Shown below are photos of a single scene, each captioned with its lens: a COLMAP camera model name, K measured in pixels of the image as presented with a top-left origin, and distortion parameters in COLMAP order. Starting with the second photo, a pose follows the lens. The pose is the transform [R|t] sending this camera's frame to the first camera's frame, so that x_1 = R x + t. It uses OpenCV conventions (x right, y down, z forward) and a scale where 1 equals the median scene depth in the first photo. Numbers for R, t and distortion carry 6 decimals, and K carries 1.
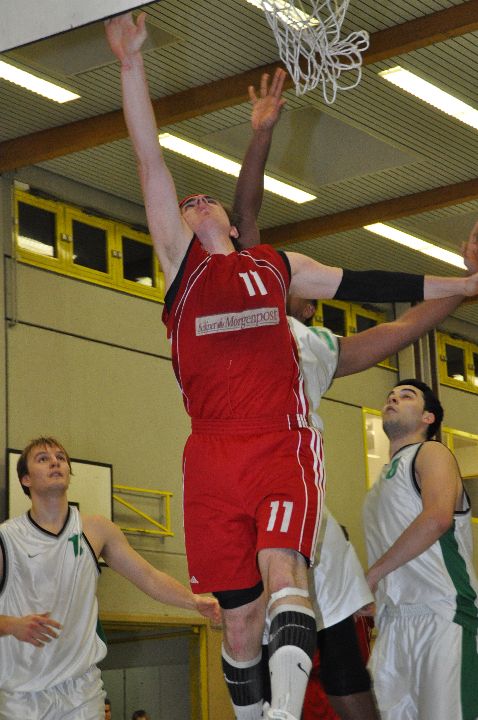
lens RADIAL K [[1797.7, 0, 255.7], [0, 1797.7, 371.5], [0, 0, 1]] dist [0.760531, 0.000000]
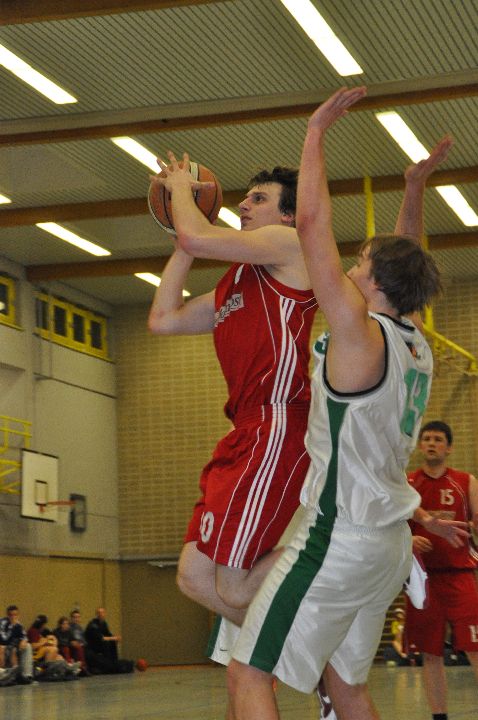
lens RADIAL K [[1984.3, 0, 256.6], [0, 1984.3, 352.1], [0, 0, 1]] dist [0.711970, 0.000000]
pose [[0.945553, 0.056696, 0.320491, -0.479134], [-0.073517, 0.996466, 0.040619, -0.123441], [-0.317055, -0.061969, 0.946380, -0.693930]]
